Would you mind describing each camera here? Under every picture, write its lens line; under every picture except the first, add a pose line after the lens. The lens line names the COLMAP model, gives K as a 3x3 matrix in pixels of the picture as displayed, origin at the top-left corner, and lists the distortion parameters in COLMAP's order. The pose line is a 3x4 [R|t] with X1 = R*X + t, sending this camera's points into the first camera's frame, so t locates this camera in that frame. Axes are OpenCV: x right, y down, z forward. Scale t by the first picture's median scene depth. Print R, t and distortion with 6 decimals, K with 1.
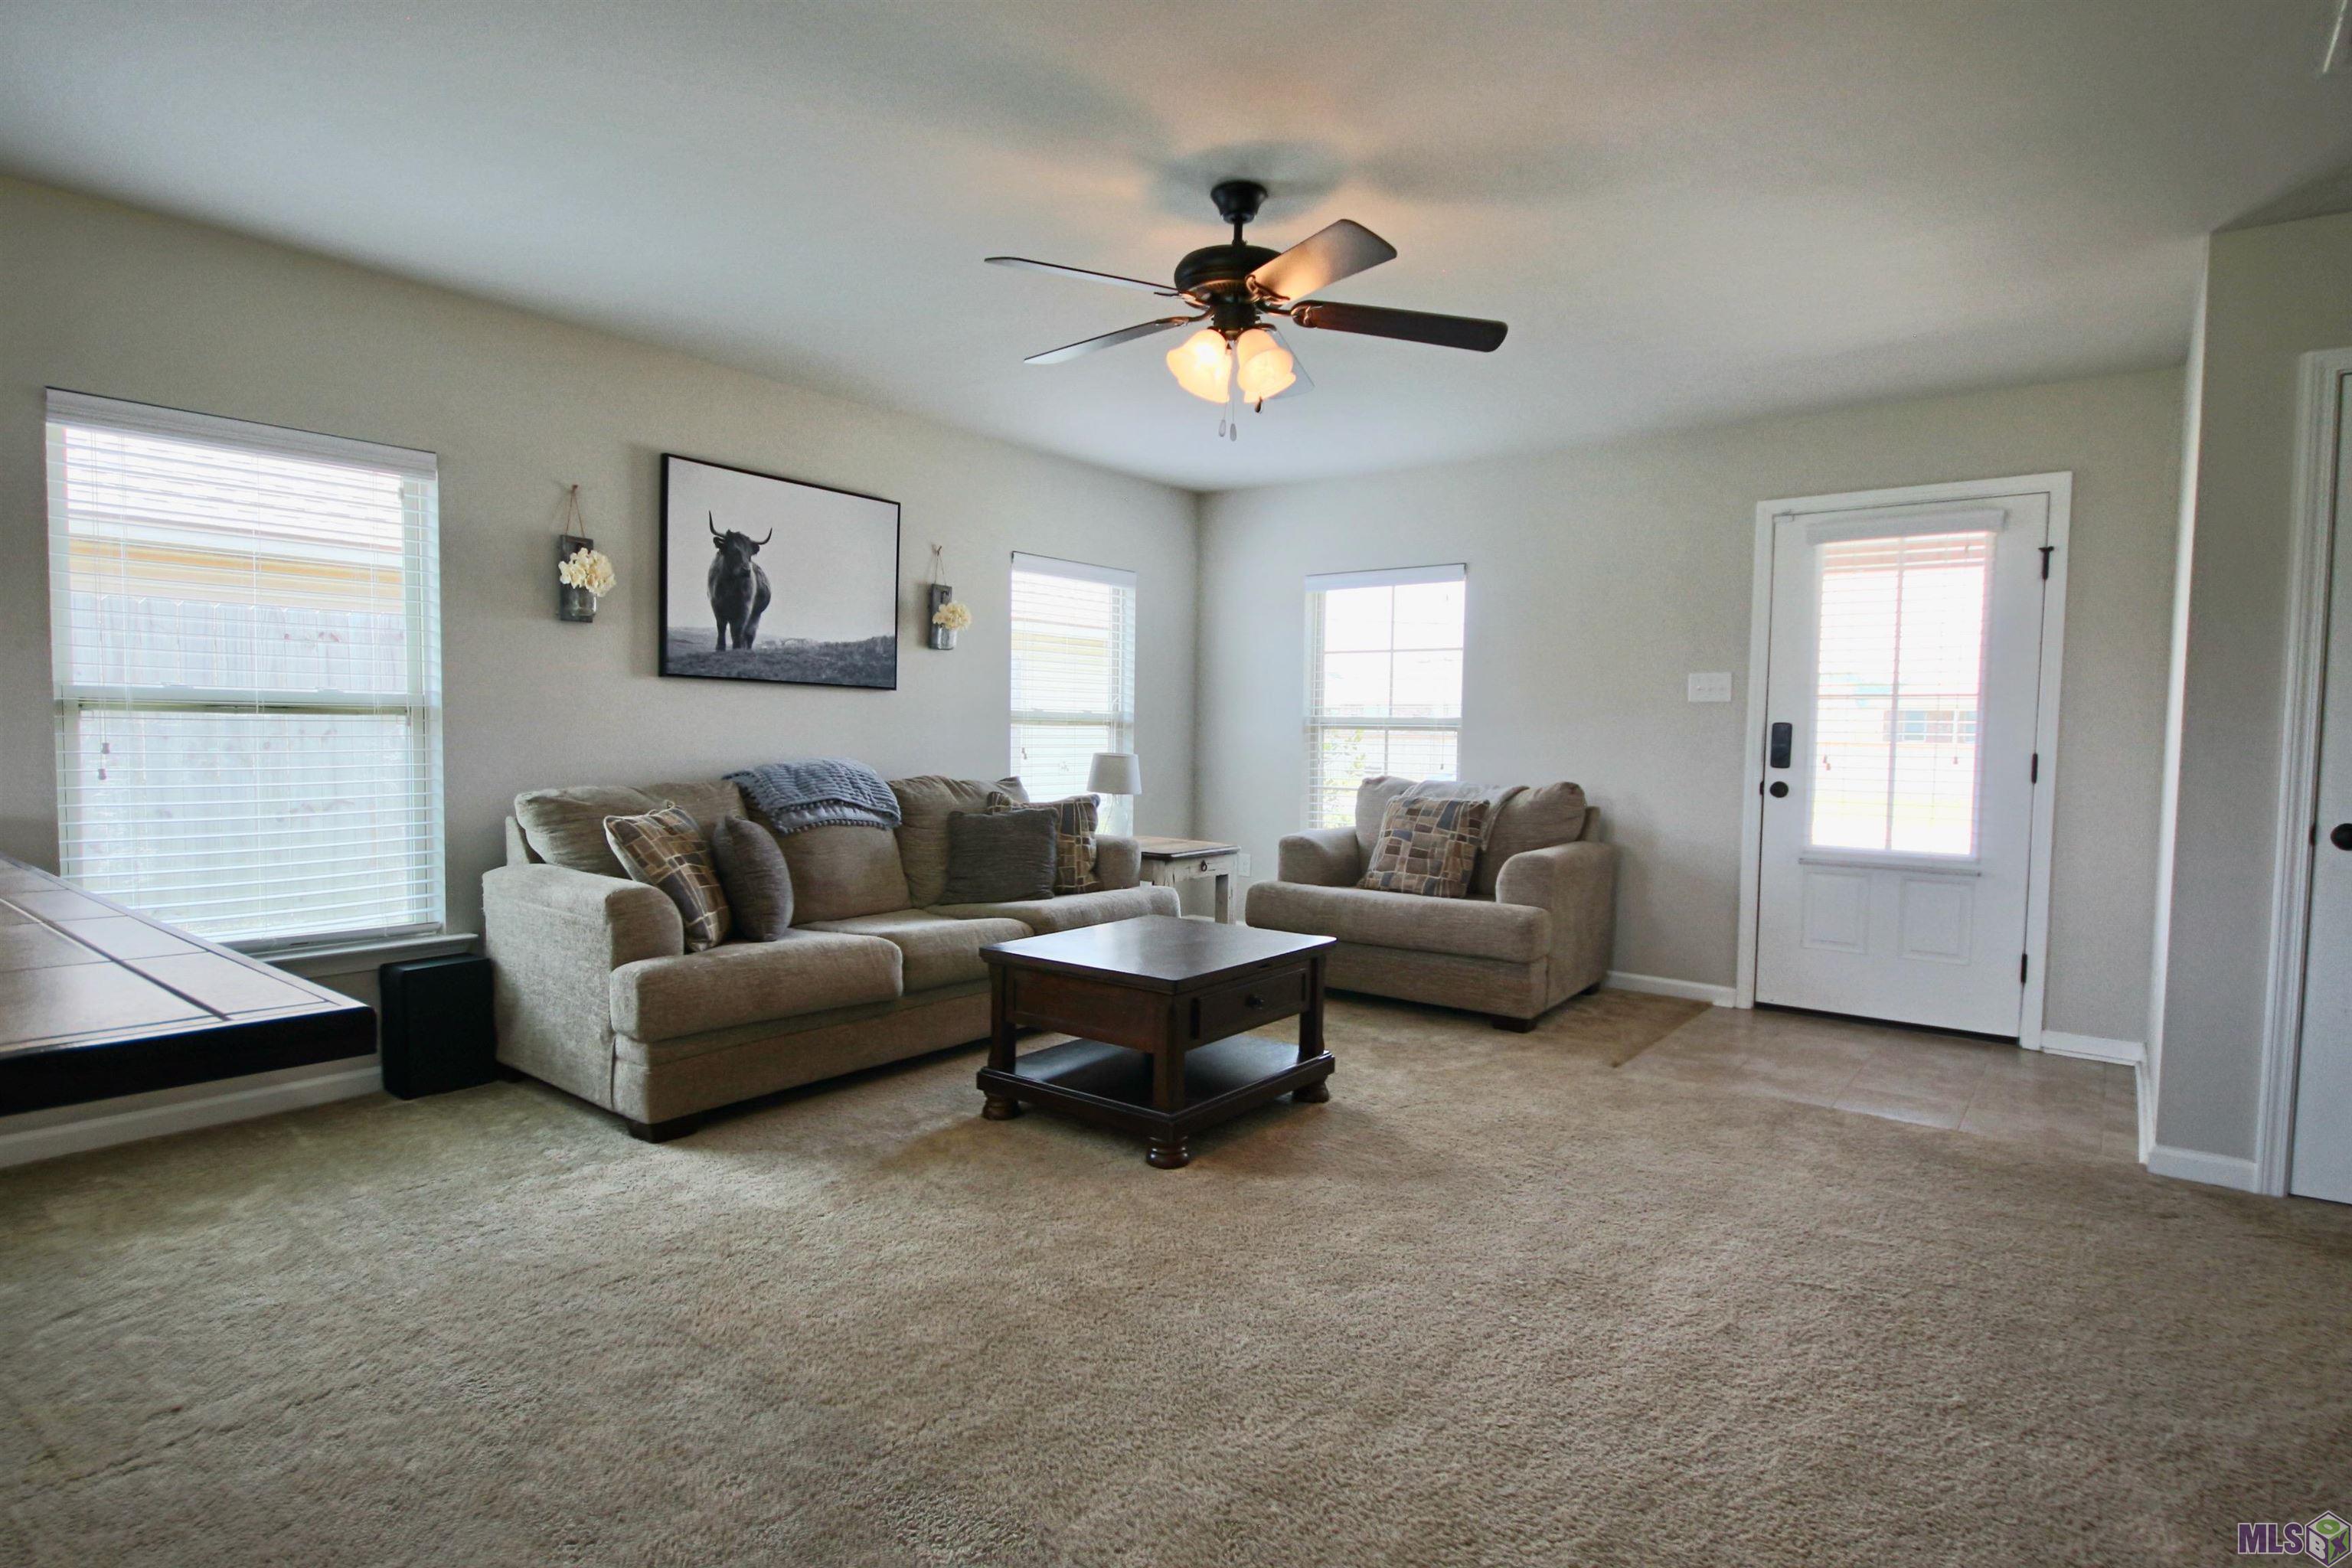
lens RADIAL K [[1201.4, 0, 1181.9], [0, 1201.4, 779.8], [0, 0, 1]] dist [0.005422, 0.000601]
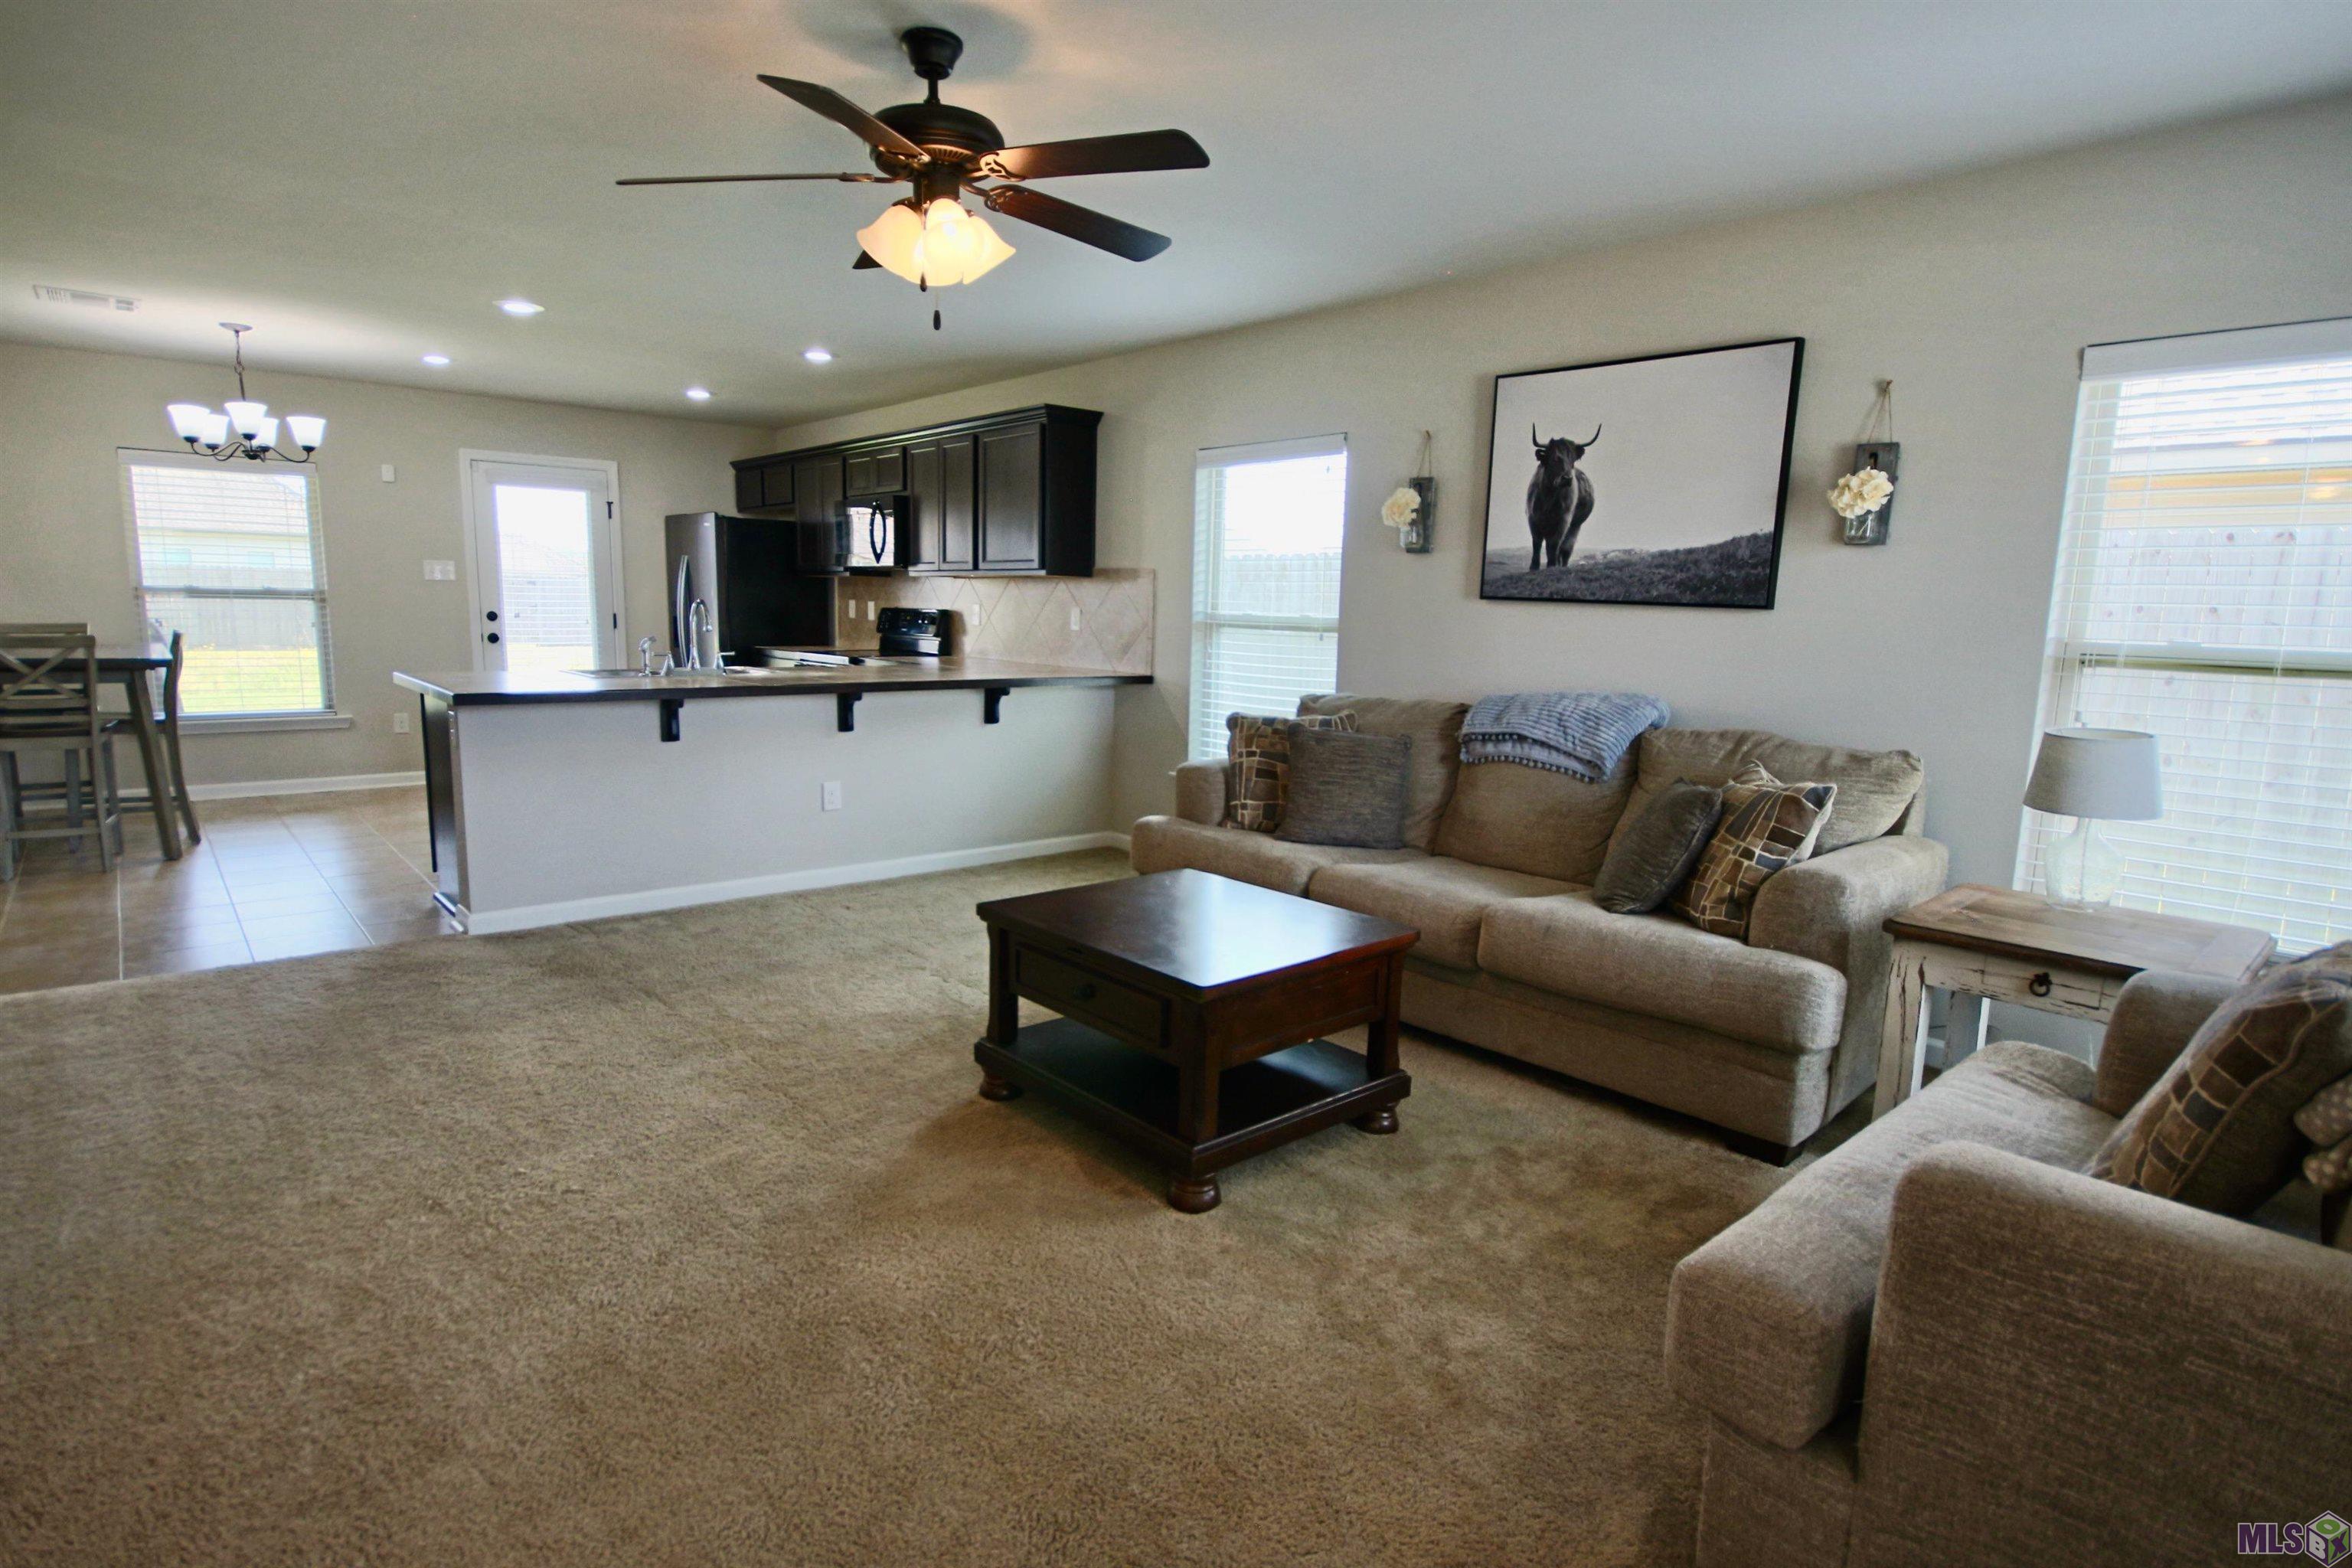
lens RADIAL K [[1201.4, 0, 1181.2], [0, 1201.4, 798.5], [0, 0, 1]] dist [0.005422, 0.000601]
pose [[-0.172133, 0.147833, -0.973918, 0.616142], [-0.062889, 0.985009, 0.160632, -0.063367], [0.983064, 0.088899, -0.160256, 0.881354]]
